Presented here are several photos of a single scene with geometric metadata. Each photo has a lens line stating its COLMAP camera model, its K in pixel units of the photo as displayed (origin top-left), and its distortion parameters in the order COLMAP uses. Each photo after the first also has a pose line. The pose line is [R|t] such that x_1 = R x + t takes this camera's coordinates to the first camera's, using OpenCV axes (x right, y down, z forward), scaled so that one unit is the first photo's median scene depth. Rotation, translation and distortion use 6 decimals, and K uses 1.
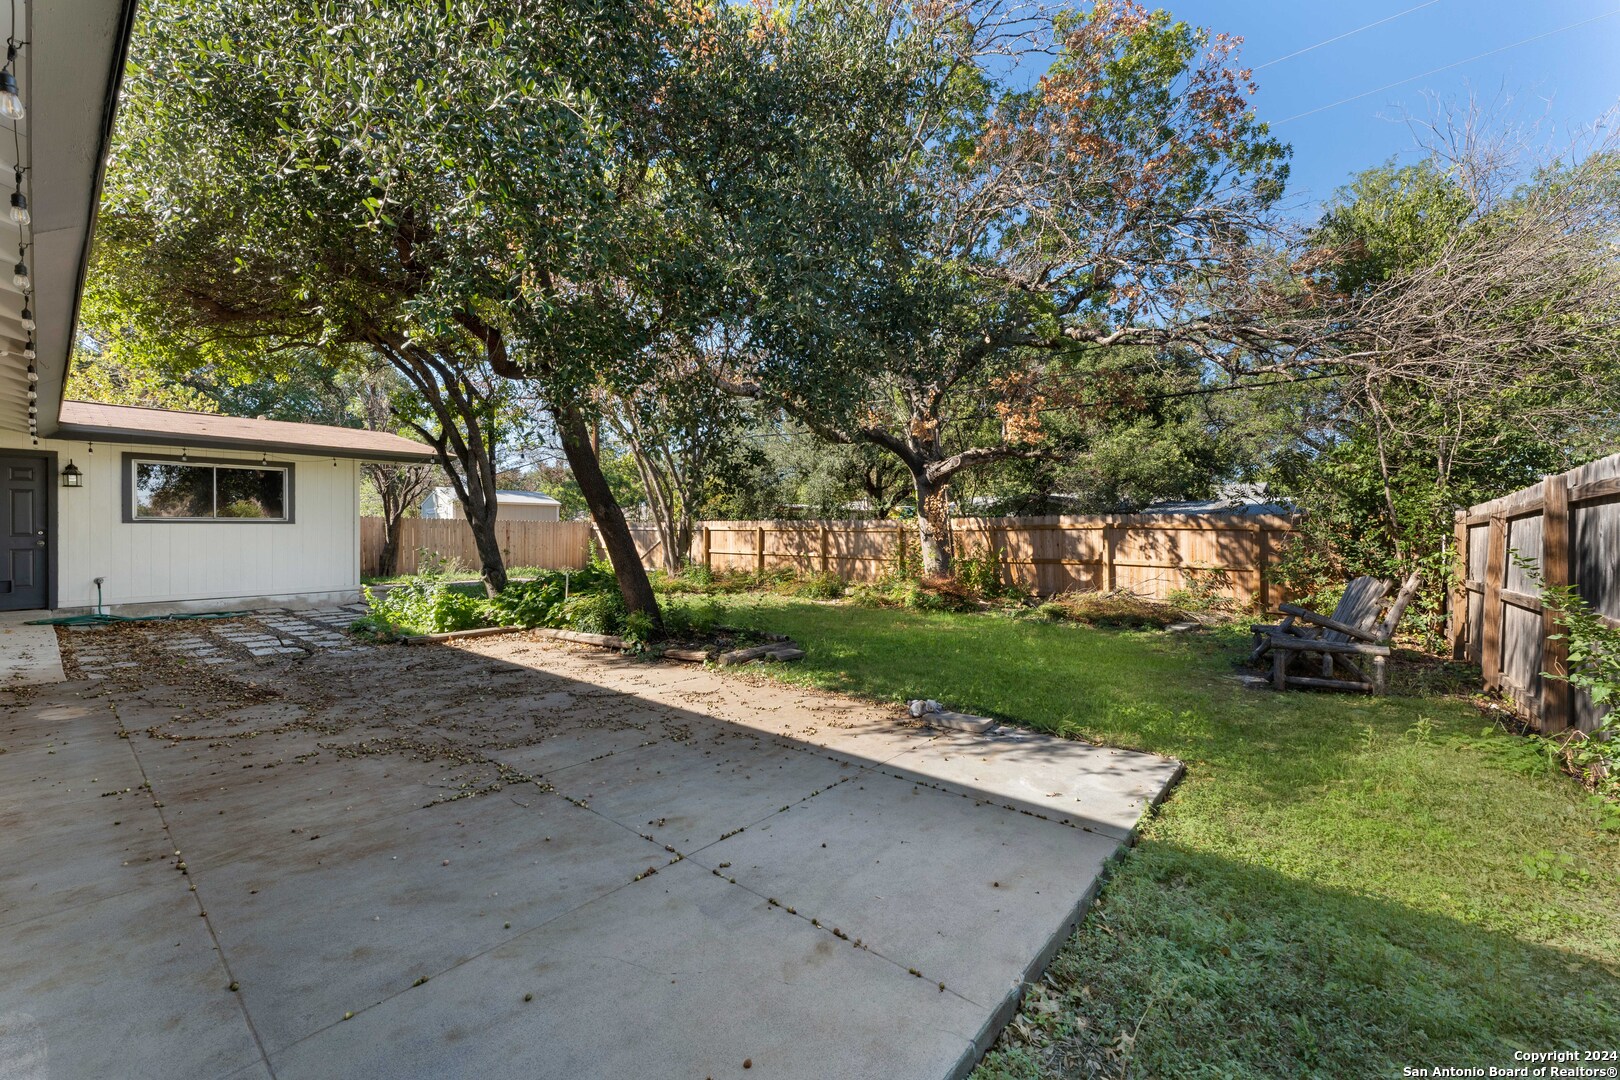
lens RADIAL K [[648.3, 0, 811.4], [0, 648.3, 536.3], [0, 0, 1]] dist [0.002330, -0.000303]
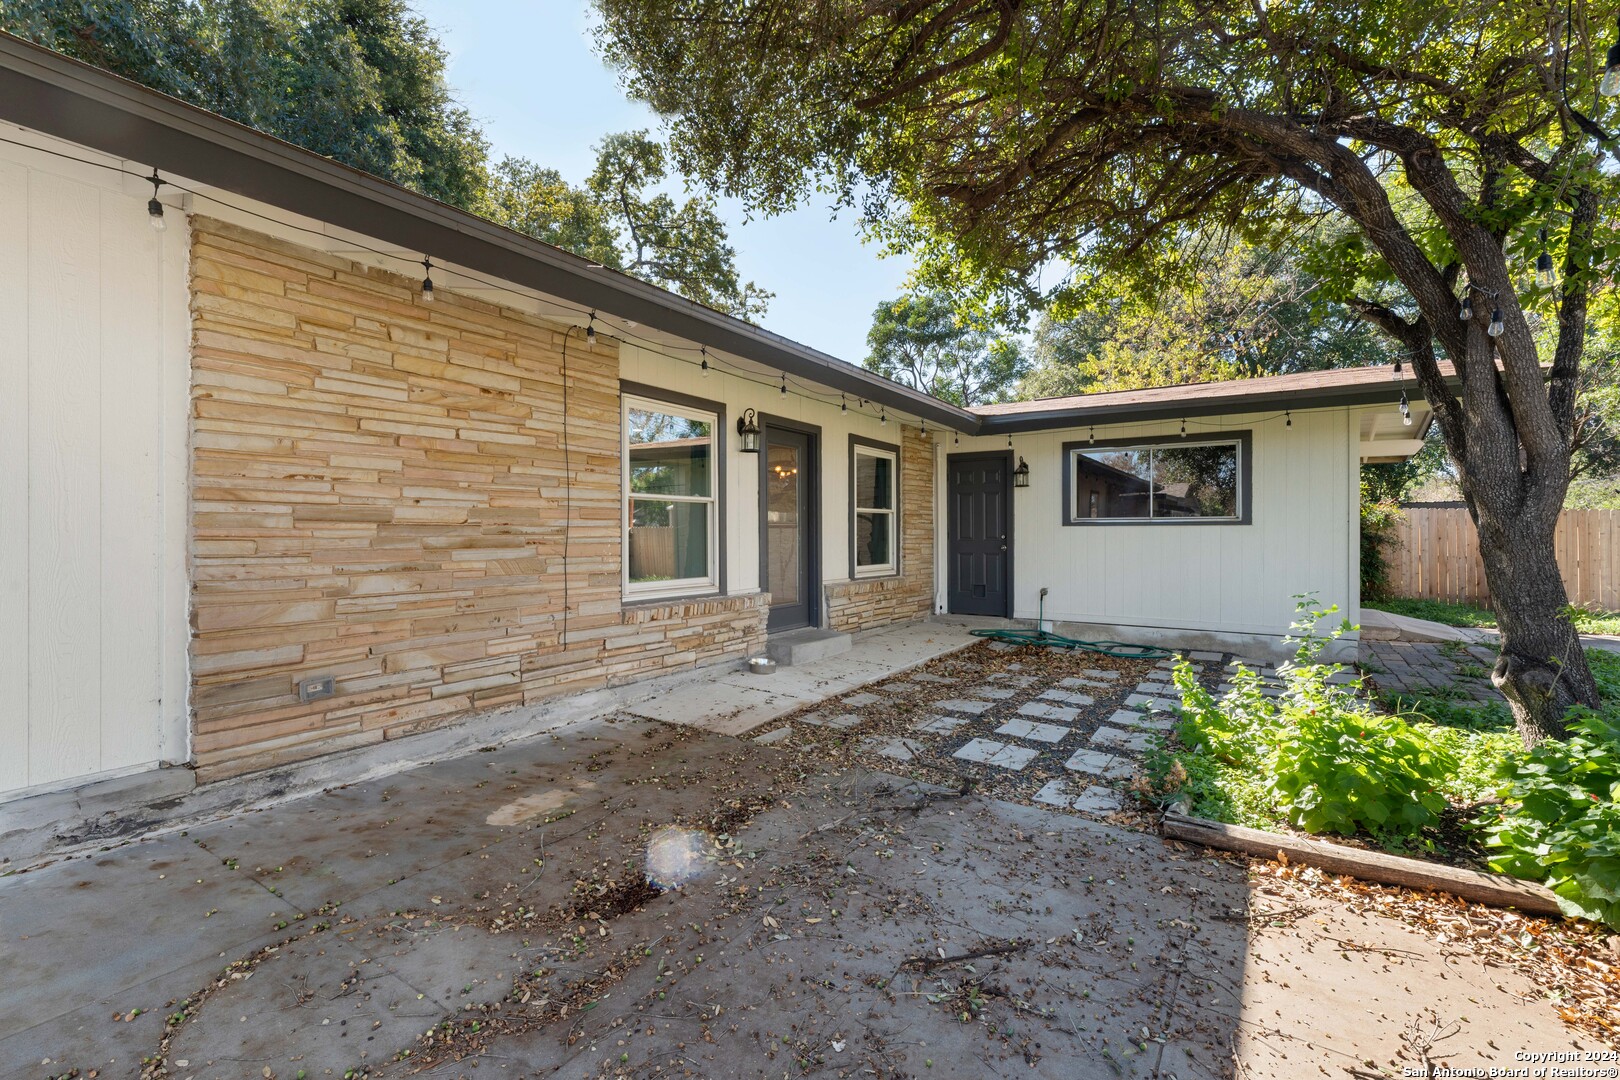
lens RADIAL K [[717.4, 0, 810.8], [0, 717.4, 531.8], [0, 0, 1]] dist [0.001123, 0.000264]
pose [[0.116046, 0.003615, -0.993237, -0.173273], [-0.012211, 0.999923, 0.002213, -0.011242], [0.993169, 0.011872, 0.116081, 0.588802]]
